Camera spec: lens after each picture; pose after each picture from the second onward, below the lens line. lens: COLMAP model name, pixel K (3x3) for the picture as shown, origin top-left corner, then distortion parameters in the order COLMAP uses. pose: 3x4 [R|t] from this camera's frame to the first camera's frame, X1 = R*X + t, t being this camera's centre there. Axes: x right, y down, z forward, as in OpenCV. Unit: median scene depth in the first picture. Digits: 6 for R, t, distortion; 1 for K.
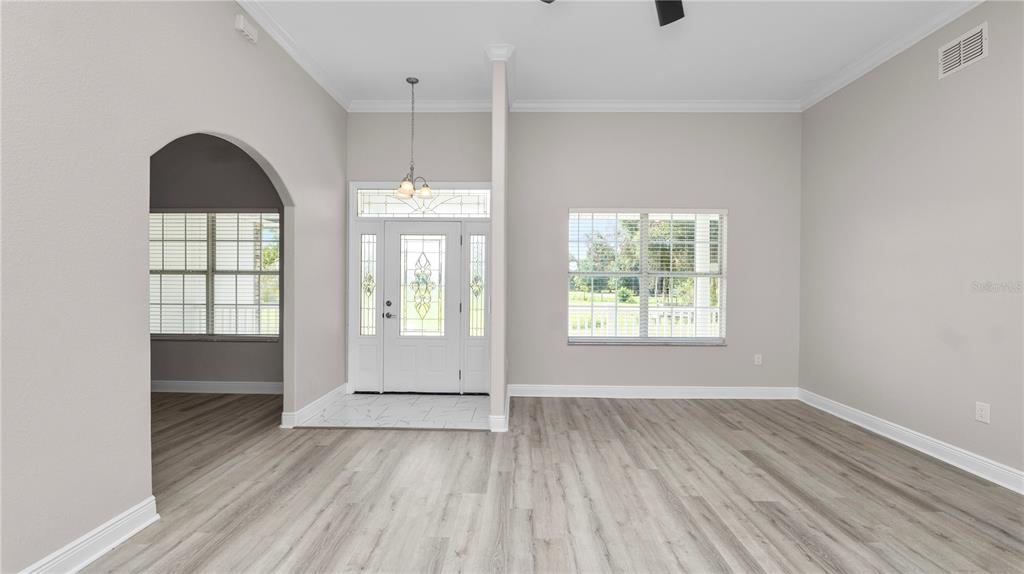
lens RADIAL K [[420.2, 0, 510.4], [0, 420.2, 288.7], [0, 0, 1]] dist [-0.010528, 0.000277]
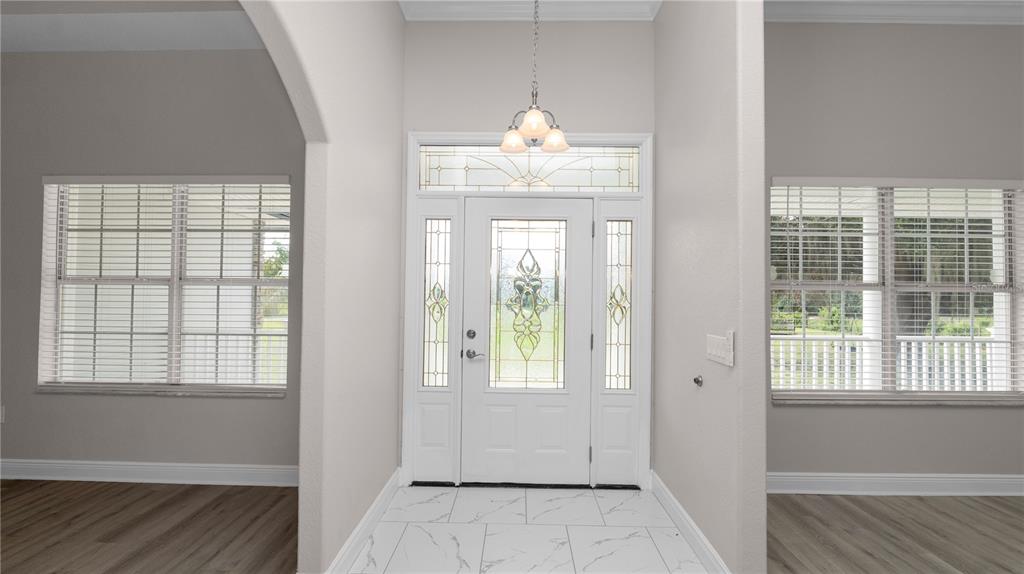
lens RADIAL K [[420.2, 0, 510.4], [0, 420.2, 288.7], [0, 0, 1]] dist [-0.010528, 0.000277]
pose [[0.999996, 0.002924, -0.000250, -0.233506], [-0.002930, 0.999586, -0.028607, -0.012500], [0.000166, 0.028608, 0.999591, 0.397858]]
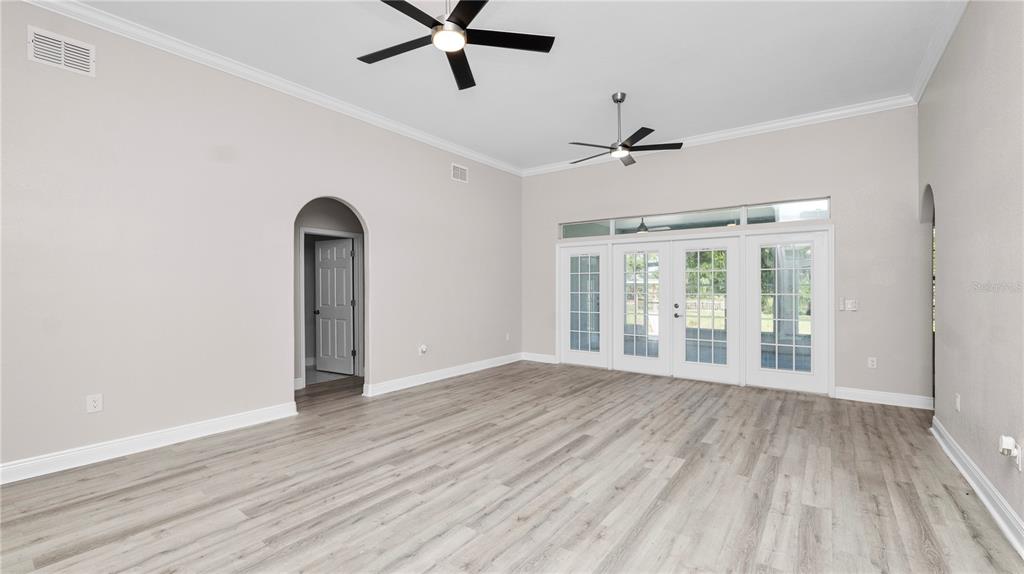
lens RADIAL K [[420.2, 0, 510.4], [0, 420.2, 288.7], [0, 0, 1]] dist [-0.010528, 0.000277]
pose [[-0.809946, -0.009314, 0.586430, -0.231137], [0.003596, 0.999776, 0.020845, -0.014057], [-0.586493, 0.018992, -0.809732, 0.730686]]
